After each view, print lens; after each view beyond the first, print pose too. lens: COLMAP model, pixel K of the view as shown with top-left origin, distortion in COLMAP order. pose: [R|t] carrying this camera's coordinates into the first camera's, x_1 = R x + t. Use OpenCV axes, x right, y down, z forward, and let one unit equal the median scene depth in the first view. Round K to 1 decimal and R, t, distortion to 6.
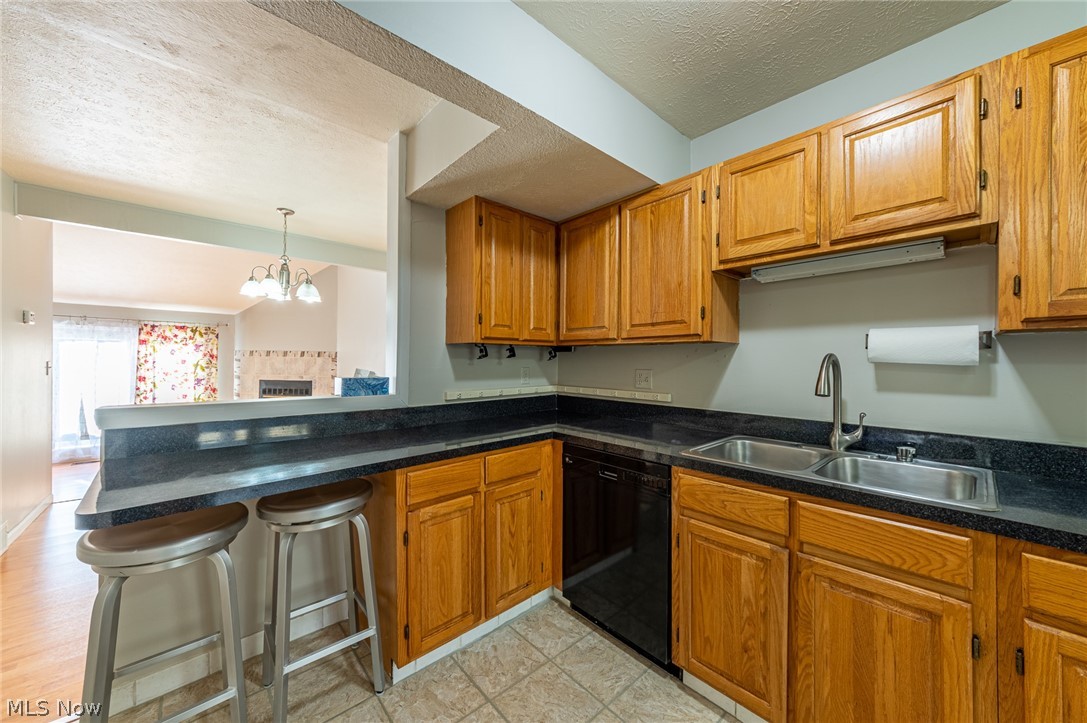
lens RADIAL K [[393.7, 0, 562.0], [0, 393.7, 362.2], [0, 0, 1]] dist [-0.001555, -0.000370]
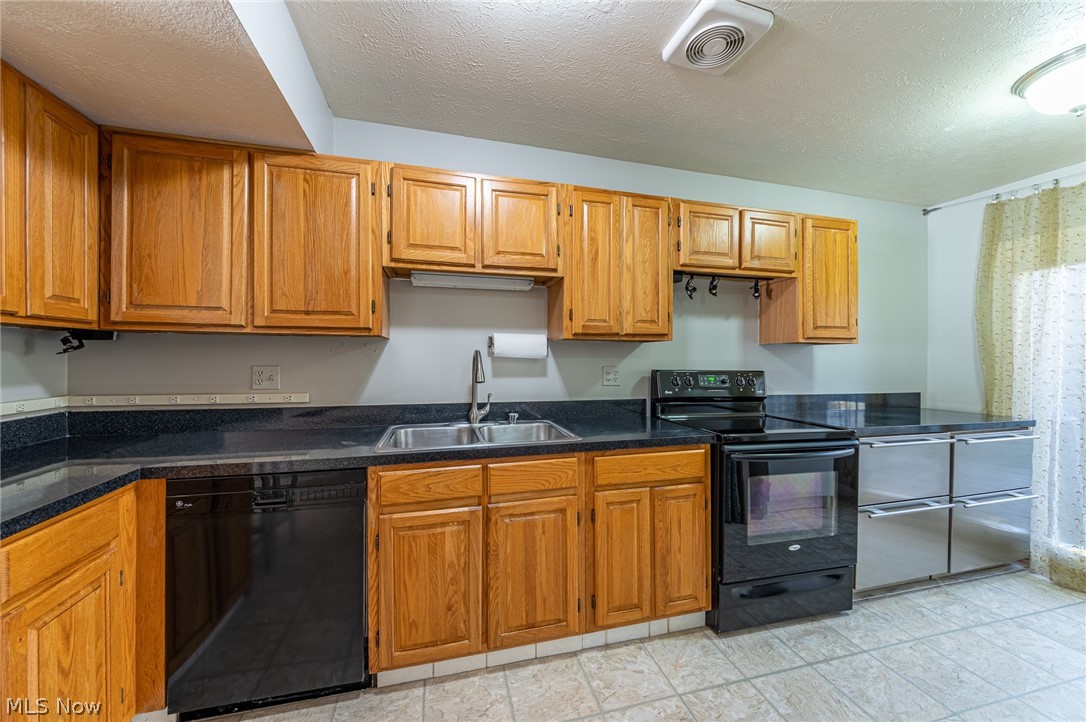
lens RADIAL K [[367.1, 0, 543.0], [0, 367.1, 361.0], [0, 0, 1]] dist [0.000837, -0.002521]
pose [[0.485956, -0.008629, 0.873941, -0.261008], [0.000348, 0.999953, 0.009679, 0.002056], [-0.873983, -0.004399, 0.485936, 0.195692]]
